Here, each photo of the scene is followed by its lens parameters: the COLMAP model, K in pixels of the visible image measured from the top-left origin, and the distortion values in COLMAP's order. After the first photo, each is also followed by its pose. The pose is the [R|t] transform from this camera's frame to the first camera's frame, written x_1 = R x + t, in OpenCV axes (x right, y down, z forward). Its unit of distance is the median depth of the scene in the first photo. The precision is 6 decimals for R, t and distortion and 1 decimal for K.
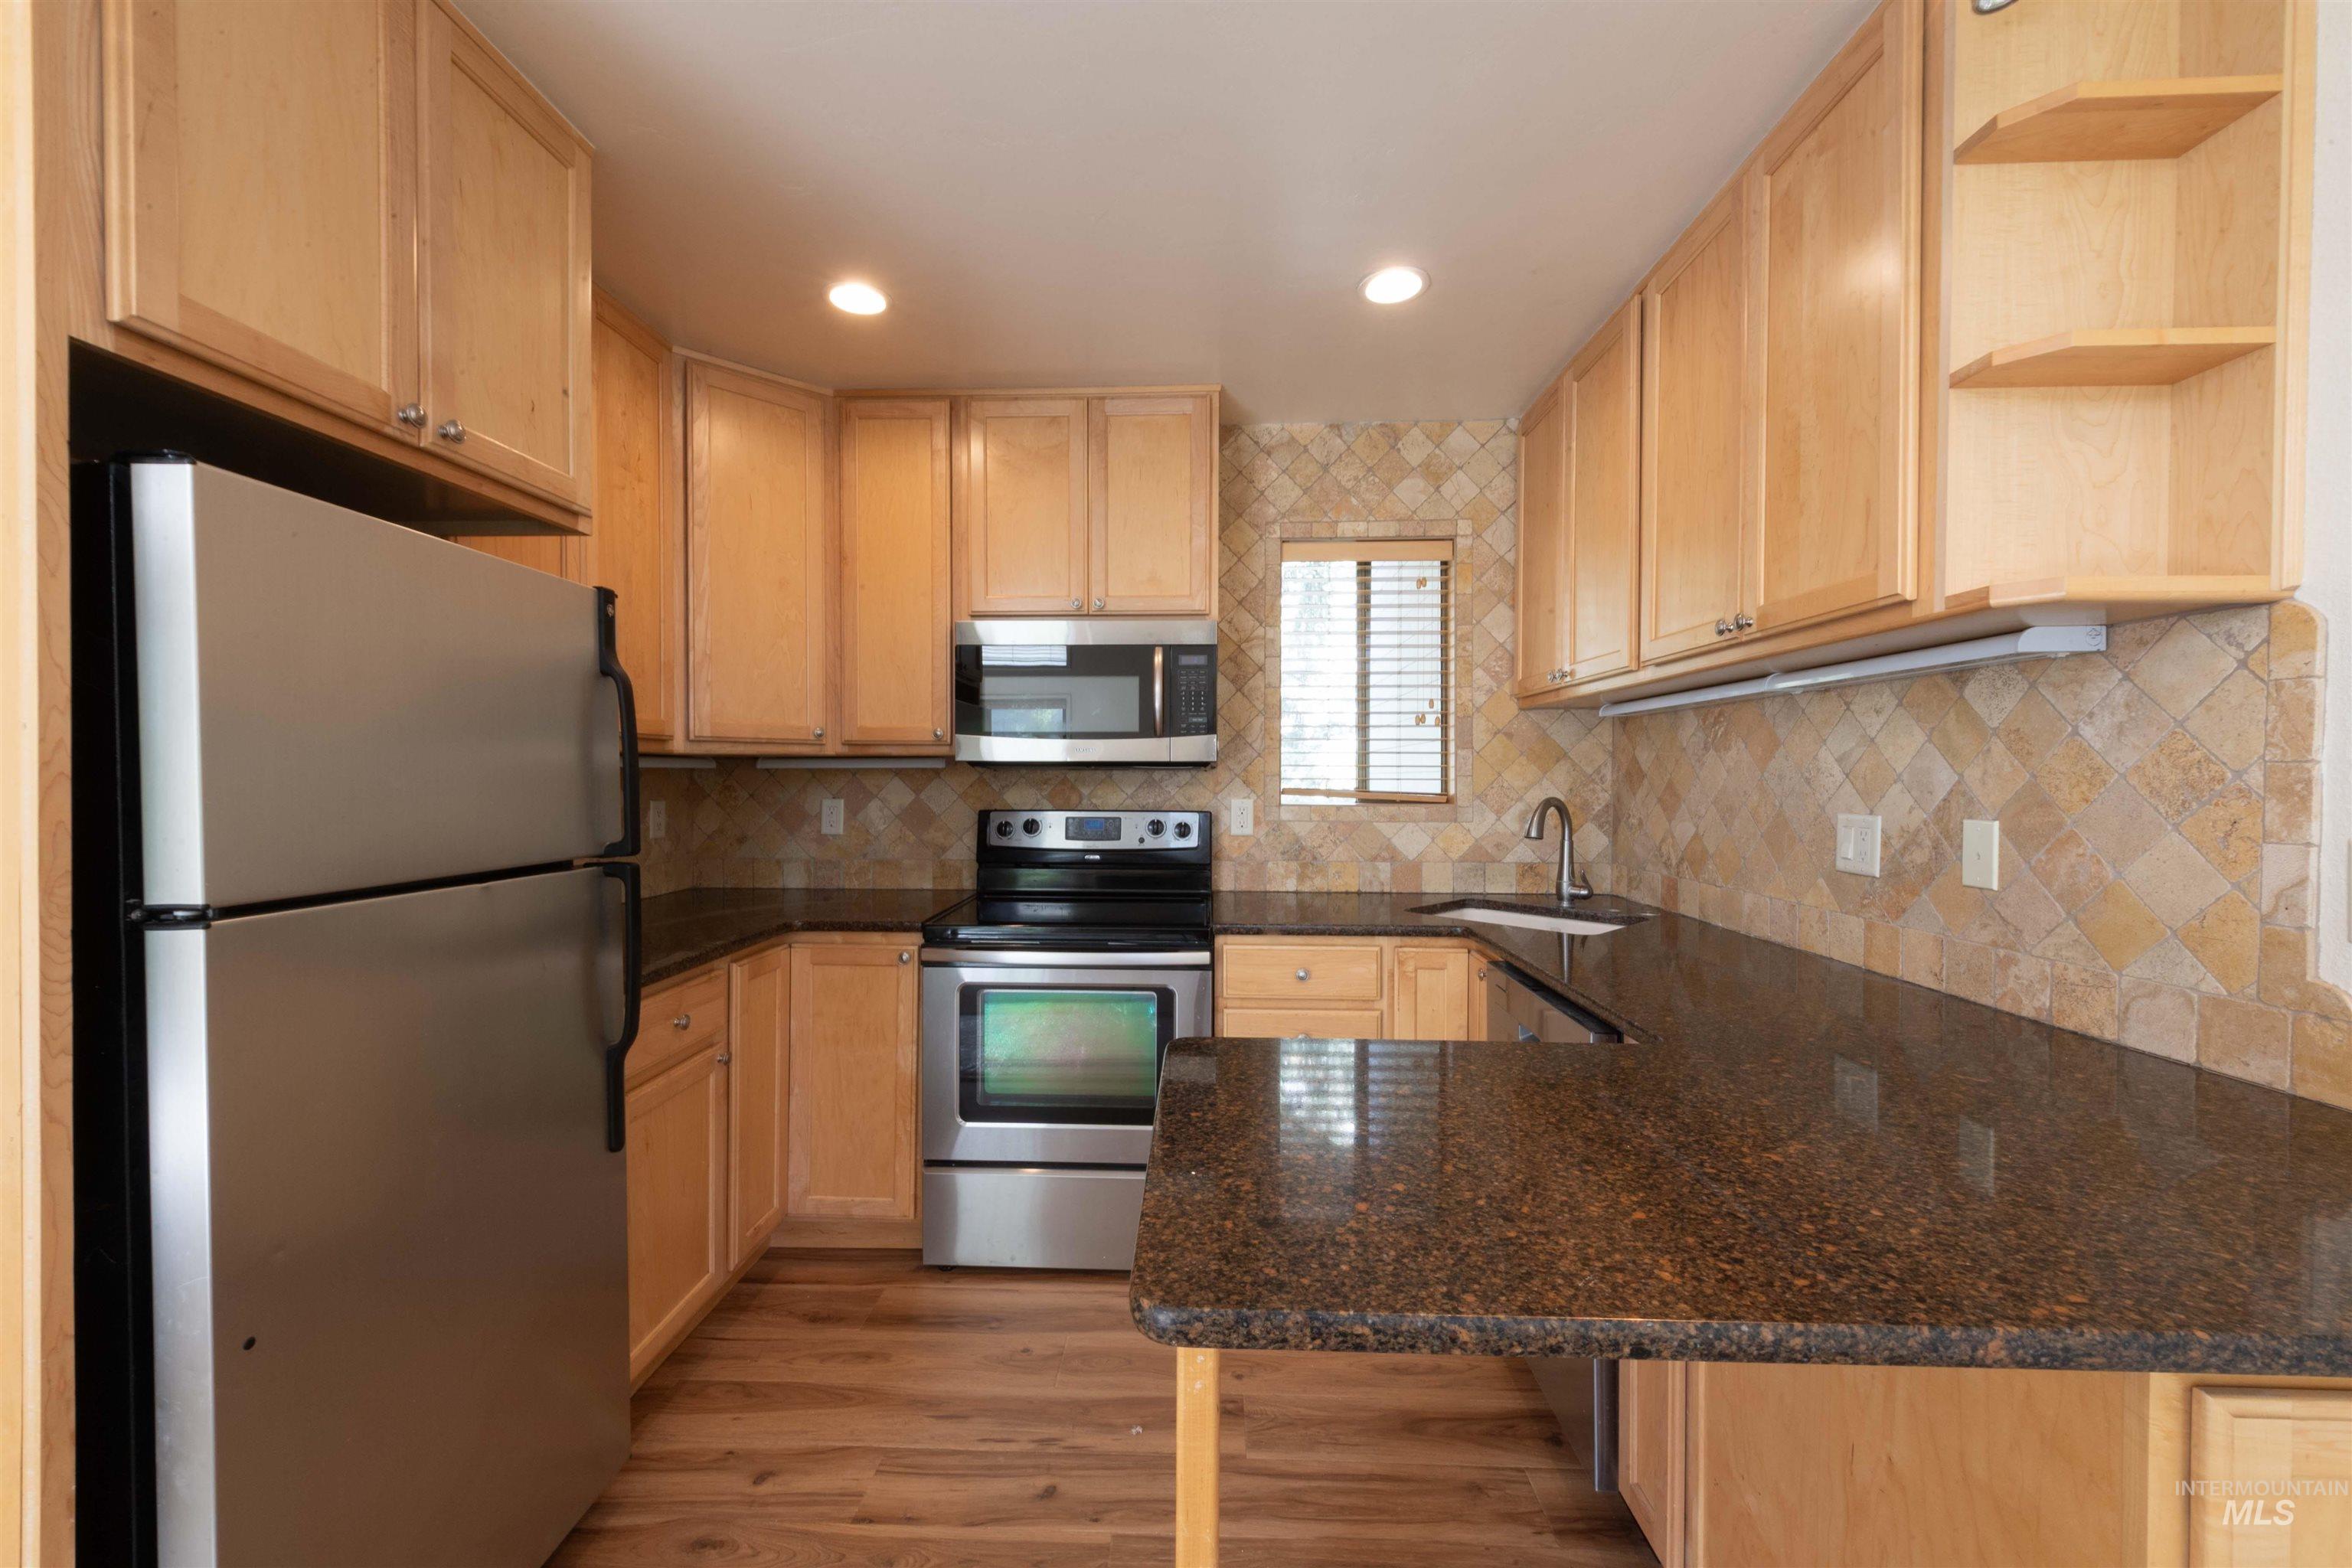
lens RADIAL K [[922.1, 0, 1176.0], [0, 922.1, 784.0], [0, 0, 1]] dist [0.021401, -0.006500]
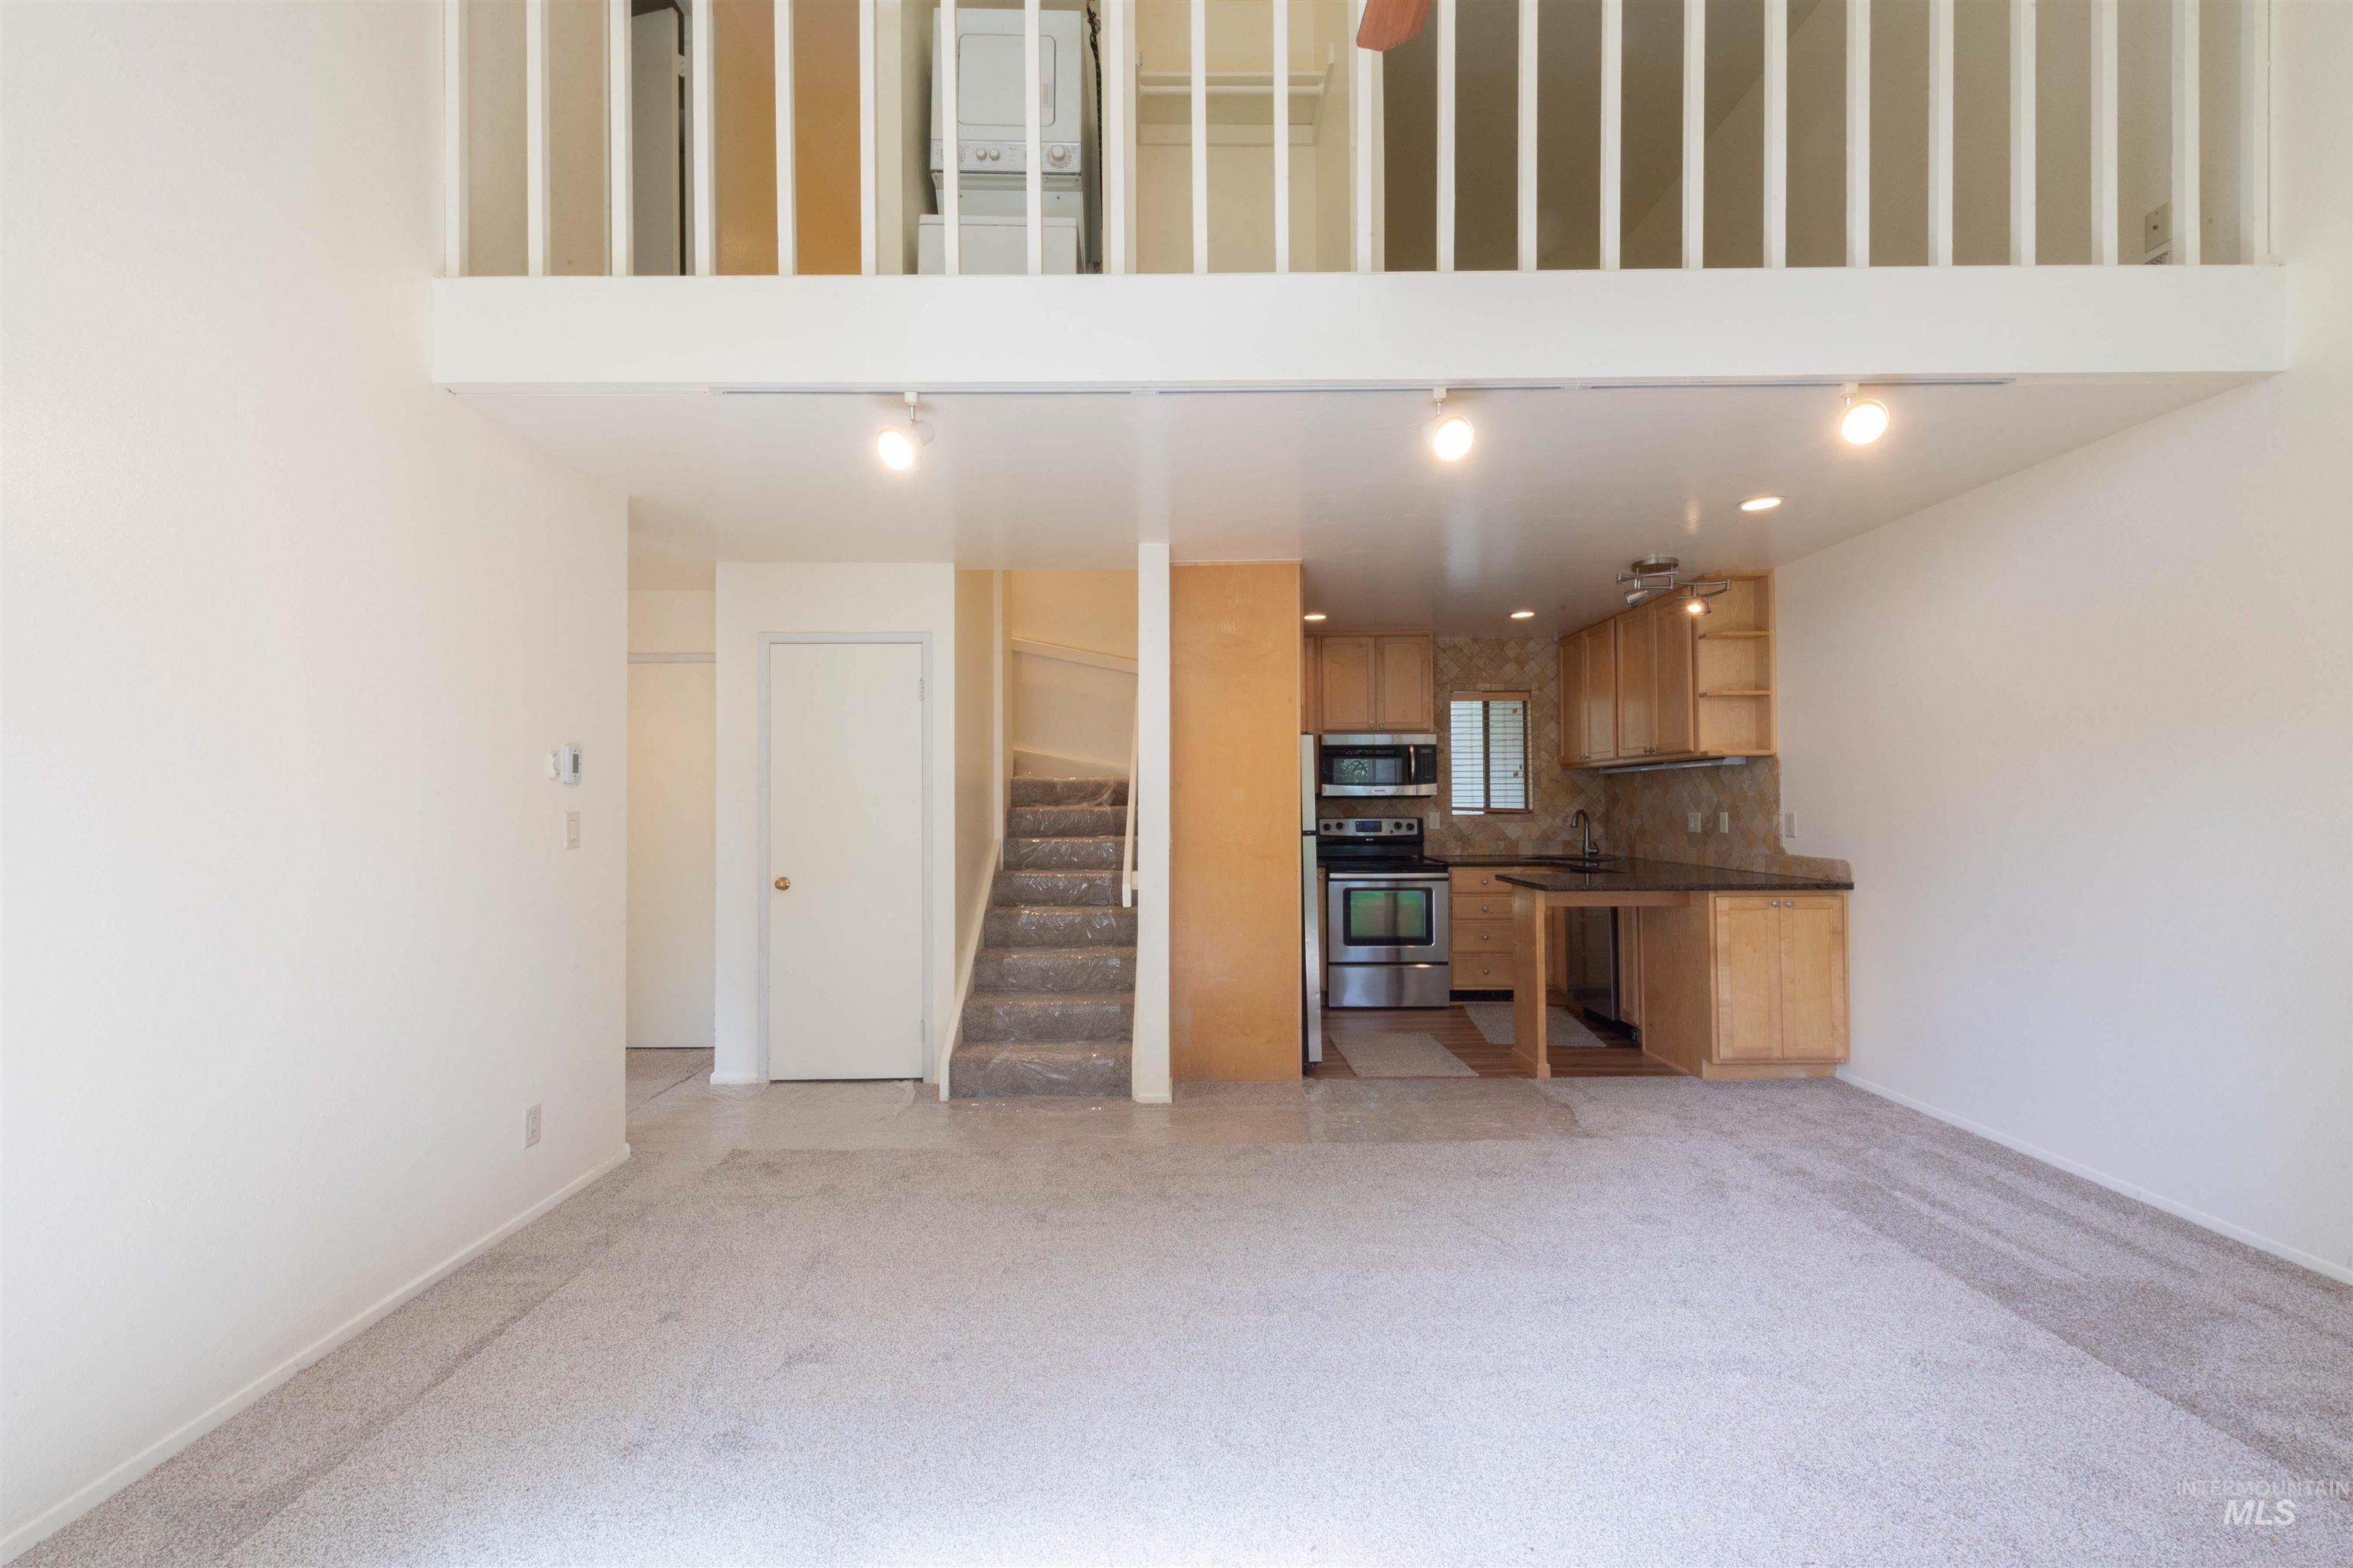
lens RADIAL K [[944.0, 0, 1176.5], [0, 944.0, 784.0], [0, 0, 1]] dist [0.023078, -0.007098]
pose [[0.999095, -0.007946, 0.041783, -0.644926], [0.009234, 0.999485, -0.030740, 0.013129], [-0.041517, 0.031098, 0.998654, -1.218420]]
